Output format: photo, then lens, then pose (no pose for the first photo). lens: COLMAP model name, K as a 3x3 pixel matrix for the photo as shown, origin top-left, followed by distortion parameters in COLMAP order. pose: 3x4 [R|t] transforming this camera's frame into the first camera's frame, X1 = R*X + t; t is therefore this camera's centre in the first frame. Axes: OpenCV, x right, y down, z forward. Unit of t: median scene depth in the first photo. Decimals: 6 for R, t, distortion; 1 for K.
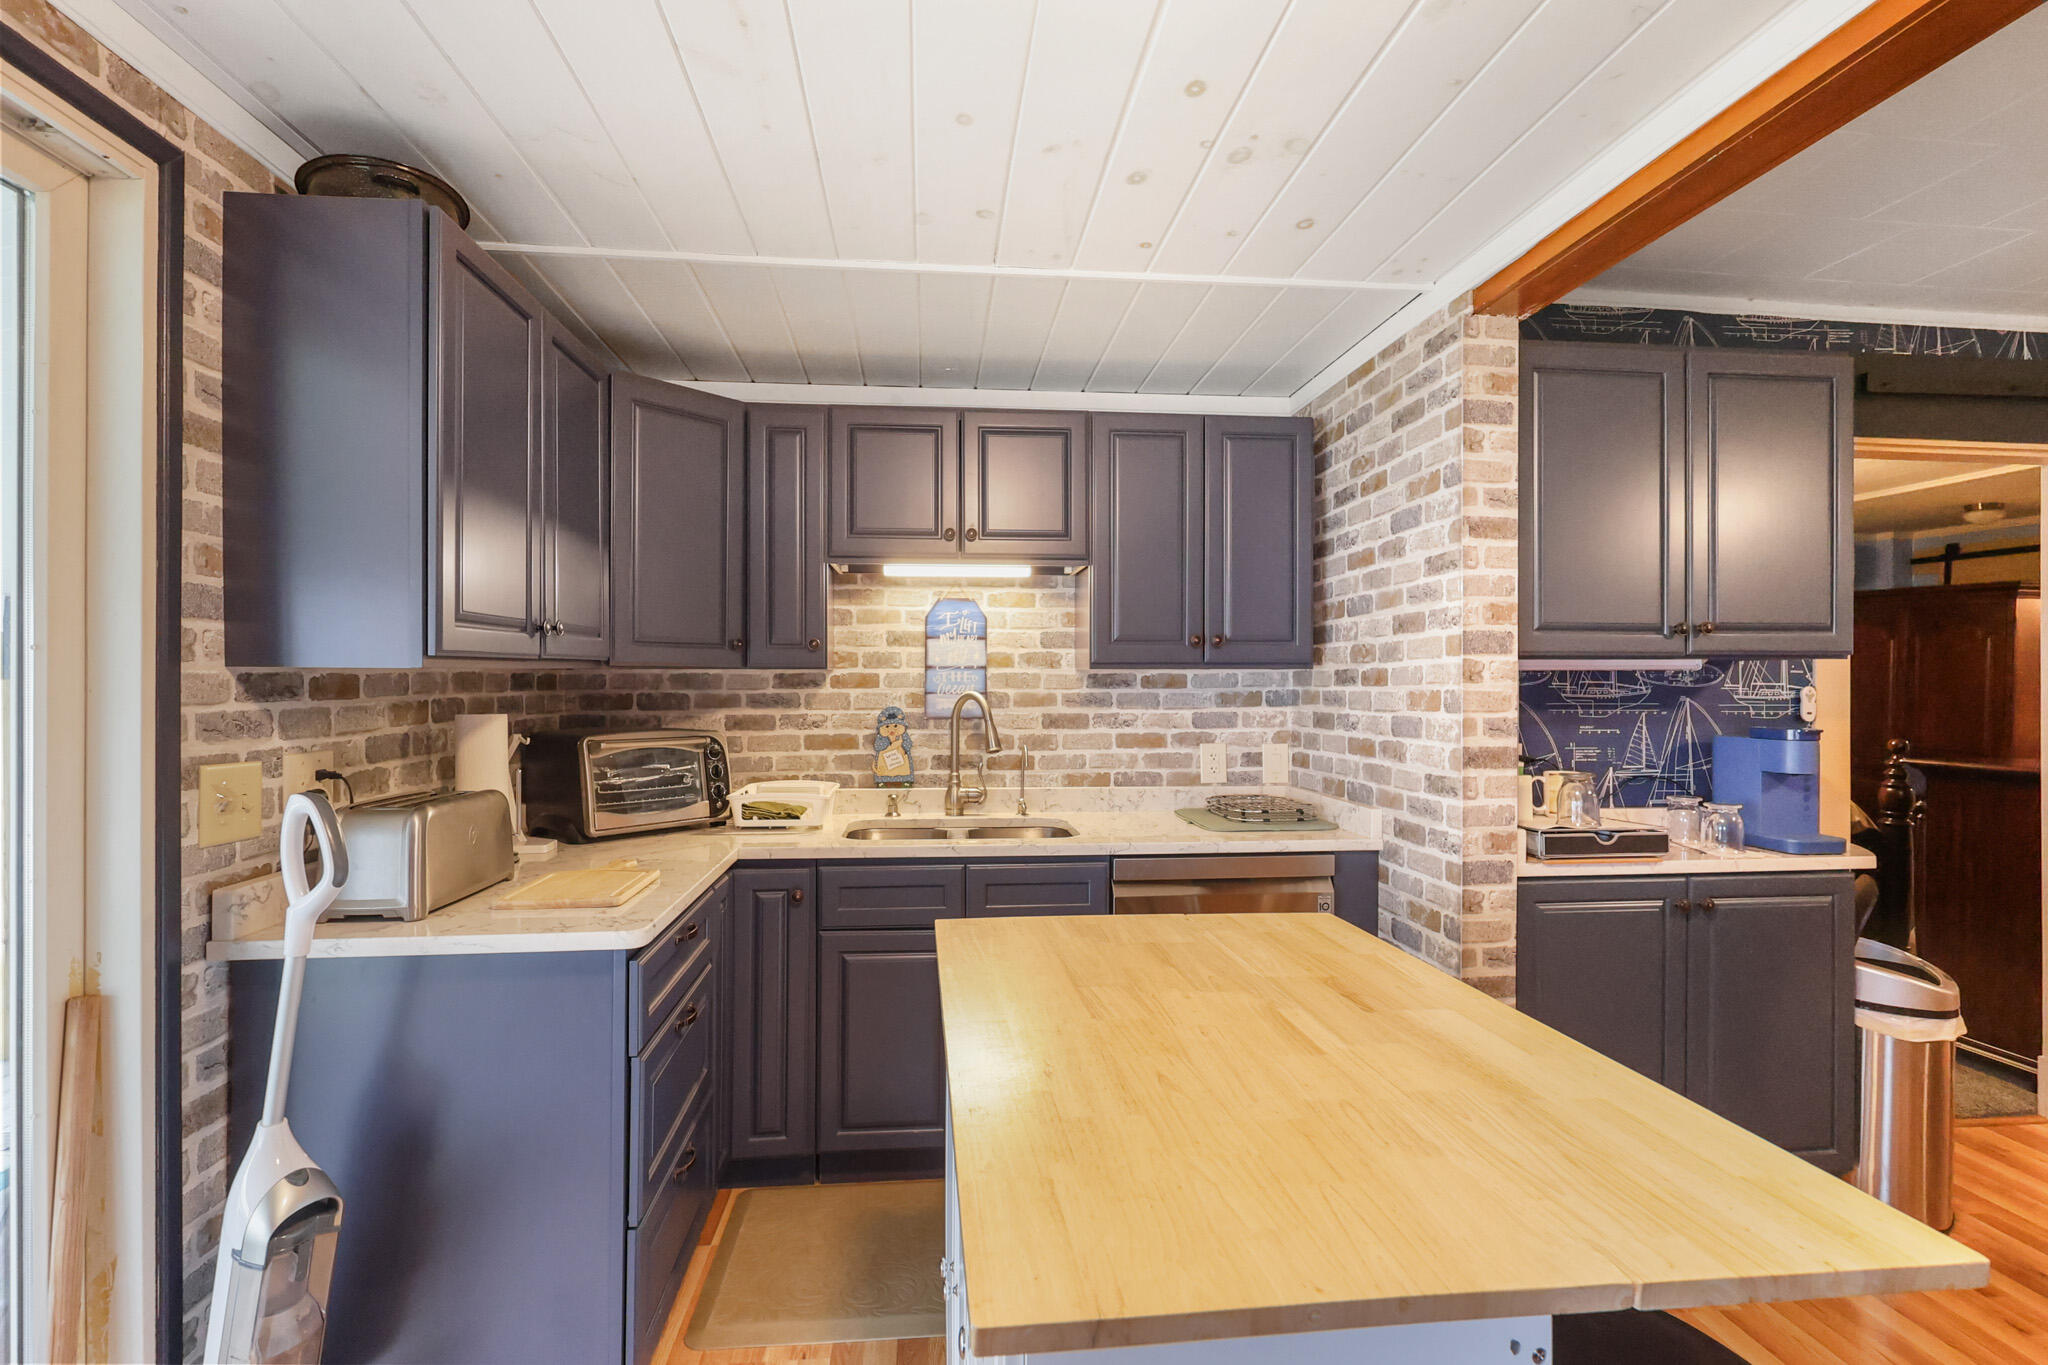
lens RADIAL K [[946.8, 0, 1024.0], [0, 946.8, 682.5], [0, 0, 1]] dist [-0.000880, -0.000171]
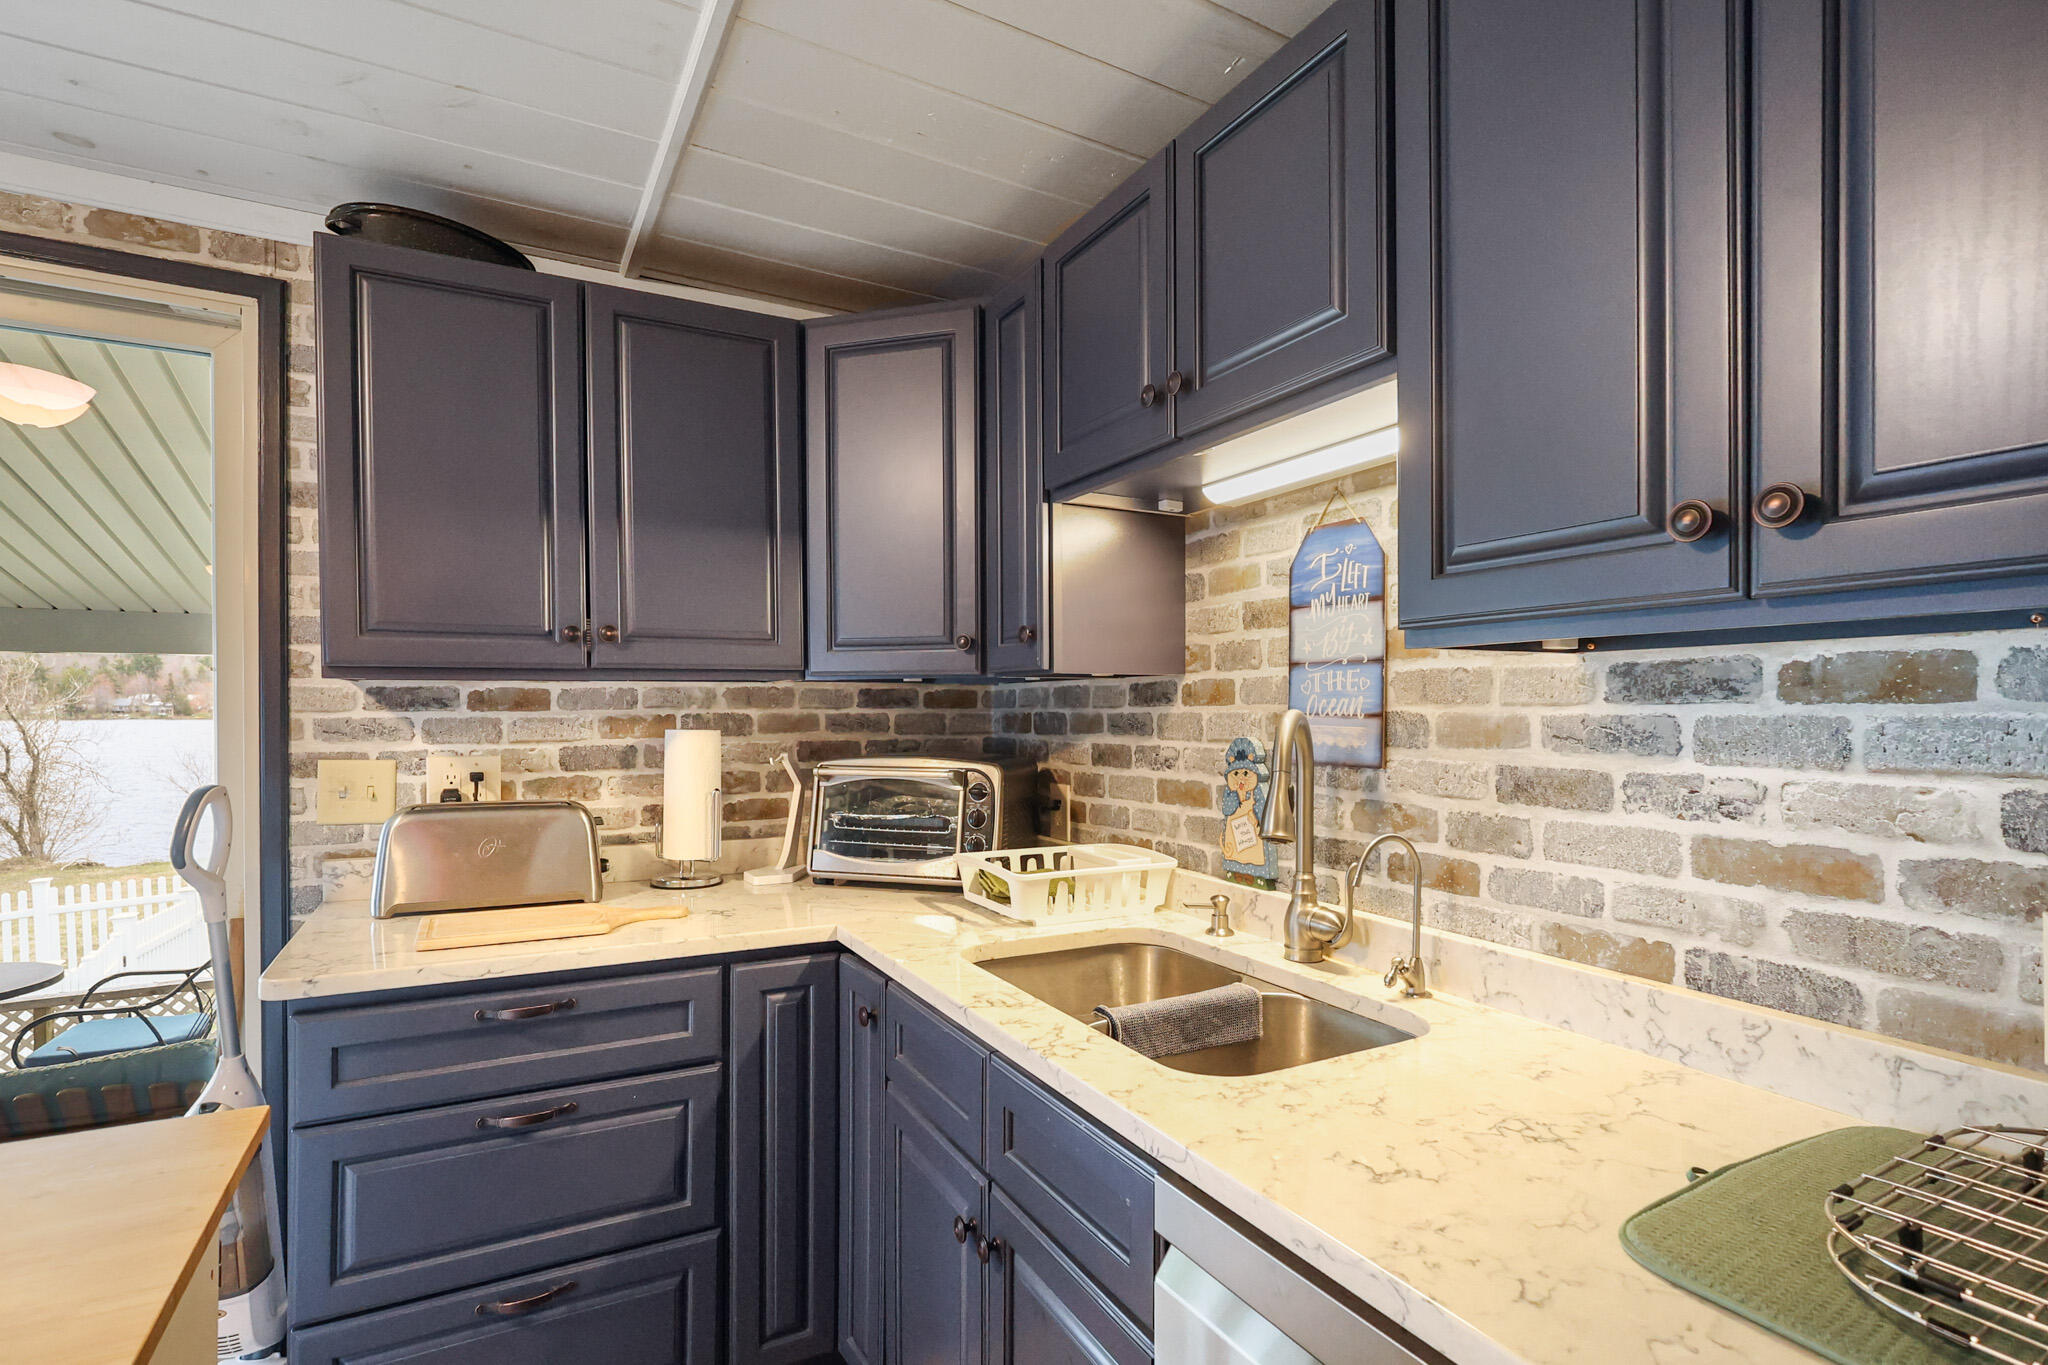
lens RADIAL K [[973.6, 0, 1027.0], [0, 973.6, 717.0], [0, 0, 1]] dist [0.000403, 0.000200]
pose [[0.388594, 0.006719, -0.921385, 0.337336], [-0.002081, 0.999977, 0.006415, 0.009637], [0.921407, -0.000575, 0.388599, 0.658194]]
